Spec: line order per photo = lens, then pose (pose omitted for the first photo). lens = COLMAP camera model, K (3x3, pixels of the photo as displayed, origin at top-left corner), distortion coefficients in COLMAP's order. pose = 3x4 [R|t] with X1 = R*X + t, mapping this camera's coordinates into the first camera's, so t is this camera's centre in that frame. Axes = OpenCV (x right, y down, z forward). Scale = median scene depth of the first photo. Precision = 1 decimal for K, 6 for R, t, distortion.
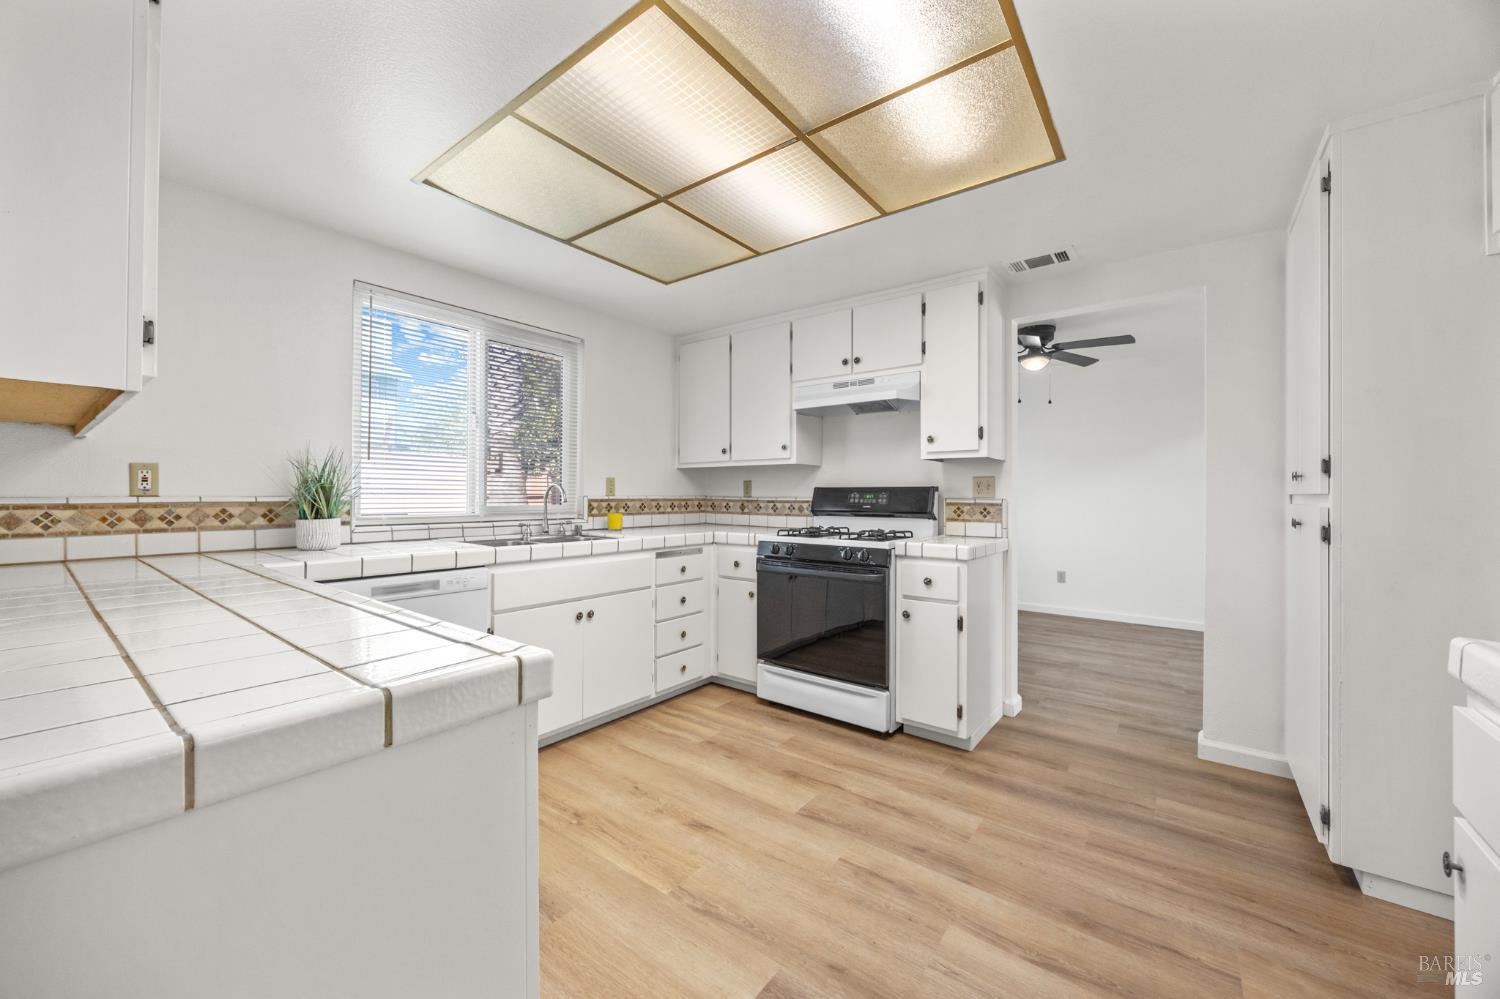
lens RADIAL K [[572.6, 0, 744.1], [0, 572.6, 491.5], [0, 0, 1]] dist [0.004041, -0.001047]
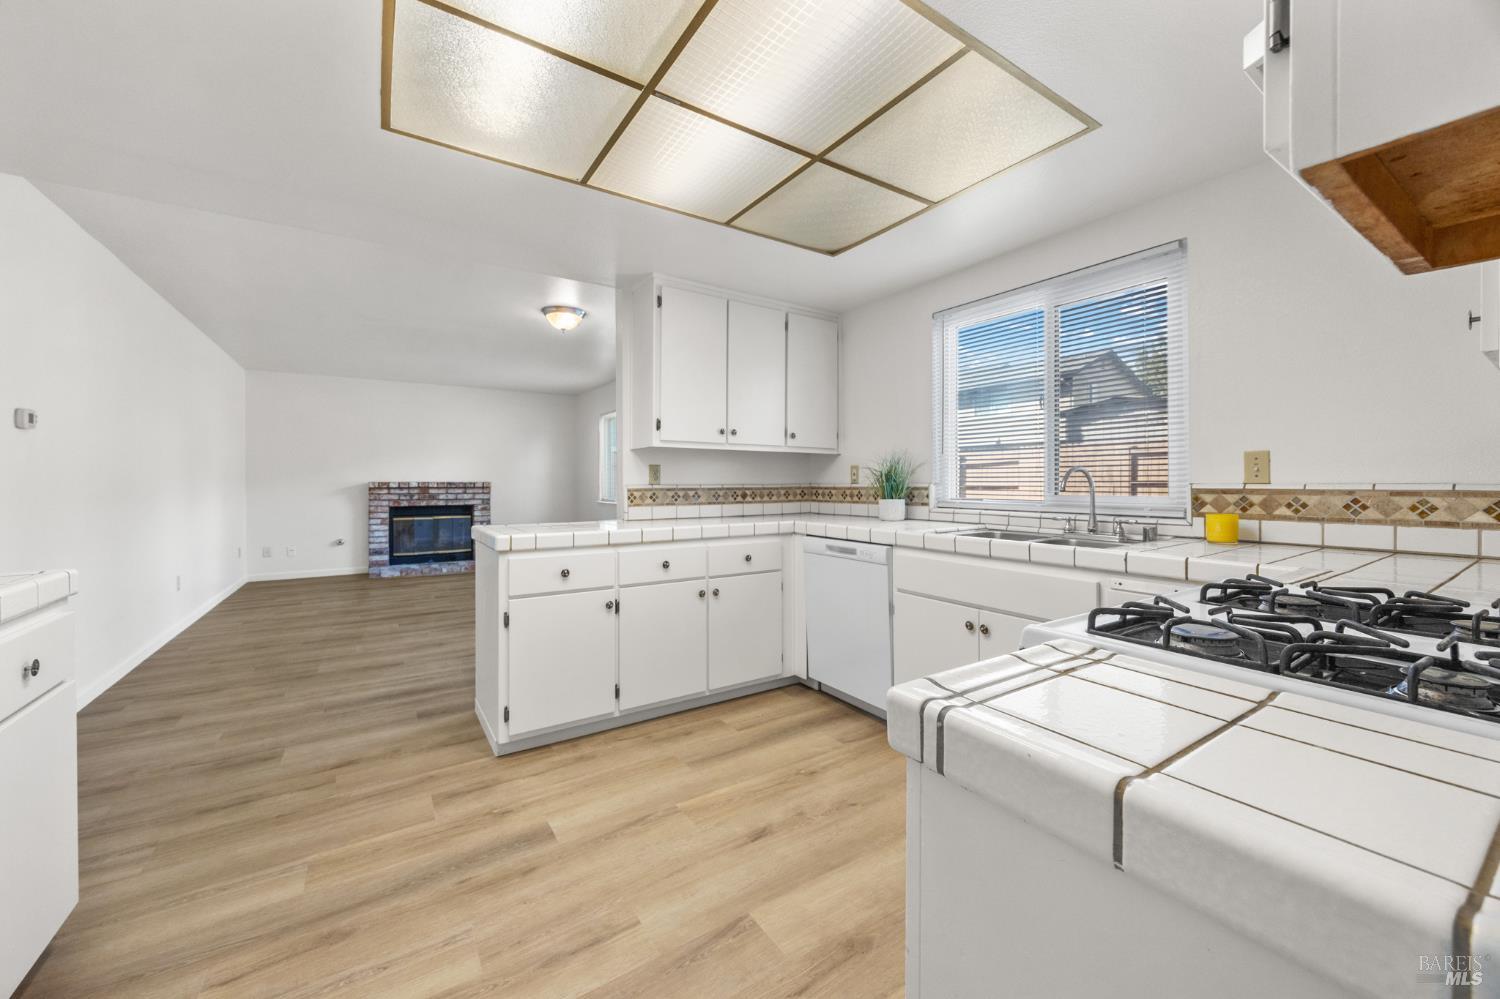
lens RADIAL K [[572.6, 0, 759.7], [0, 572.6, 474.5], [0, 0, 1]] dist [0.004041, -0.001047]
pose [[-0.317391, -0.015181, -0.948173, 0.536157], [0.005822, 0.999822, -0.017957, 0.007144], [0.948277, -0.011219, -0.317246, 0.850057]]
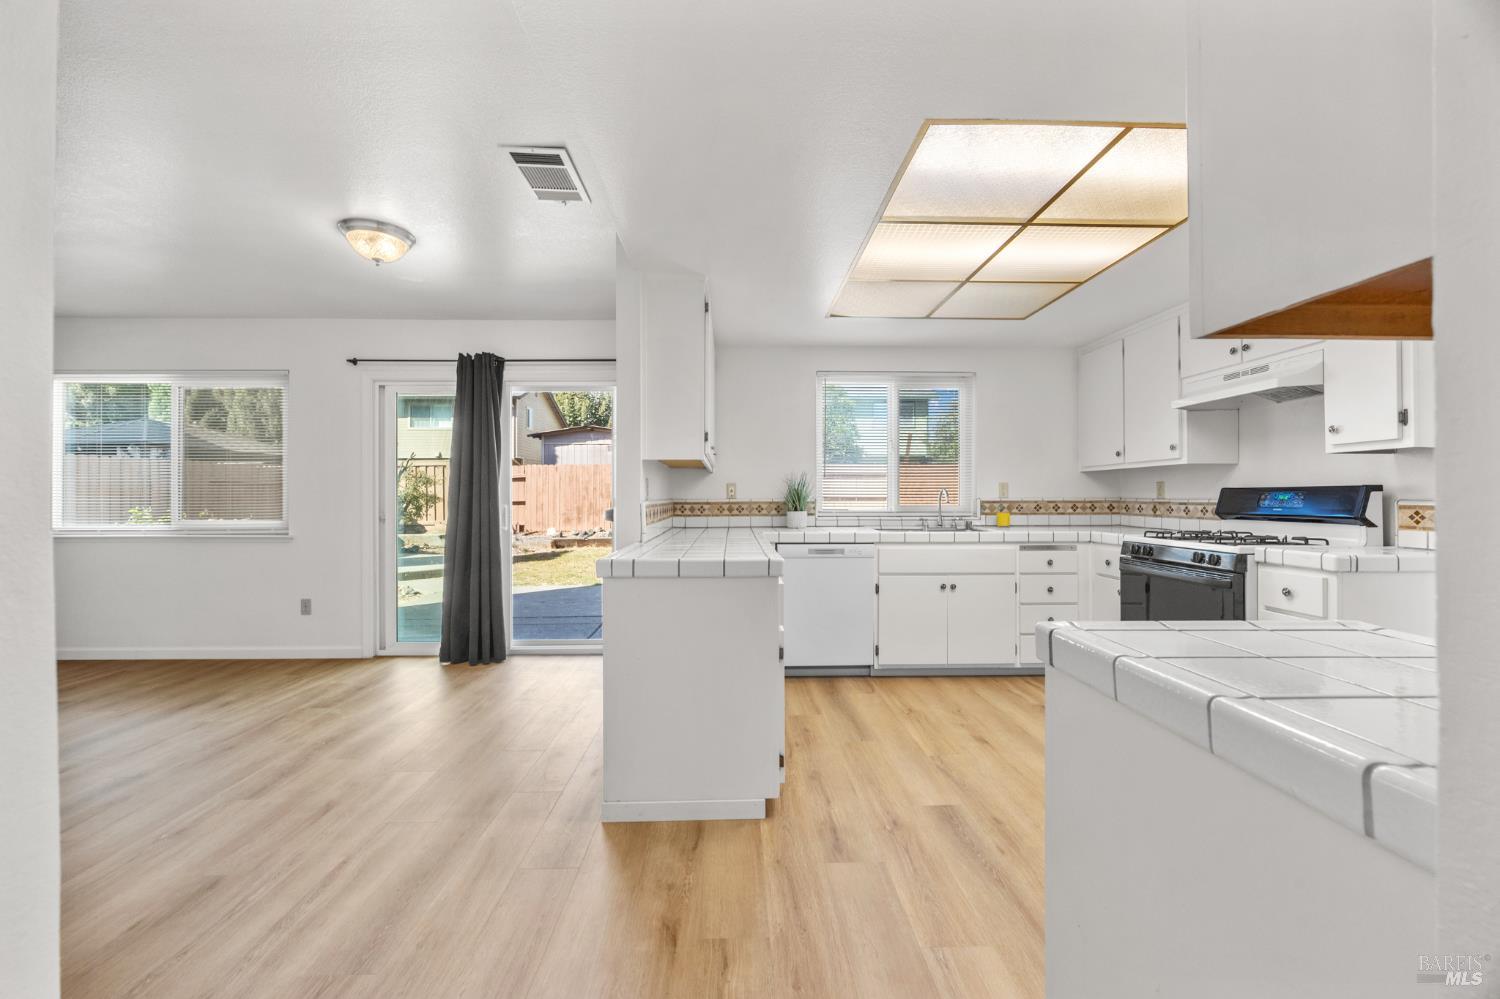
lens RADIAL K [[572.6, 0, 749.8], [0, 572.6, 486.5], [0, 0, 1]] dist [0.004041, -0.001047]
pose [[0.636473, -0.018857, -0.771068, 0.412796], [0.008021, 0.999809, -0.017829, 0.000696], [0.771257, 0.005163, 0.636503, -0.192502]]
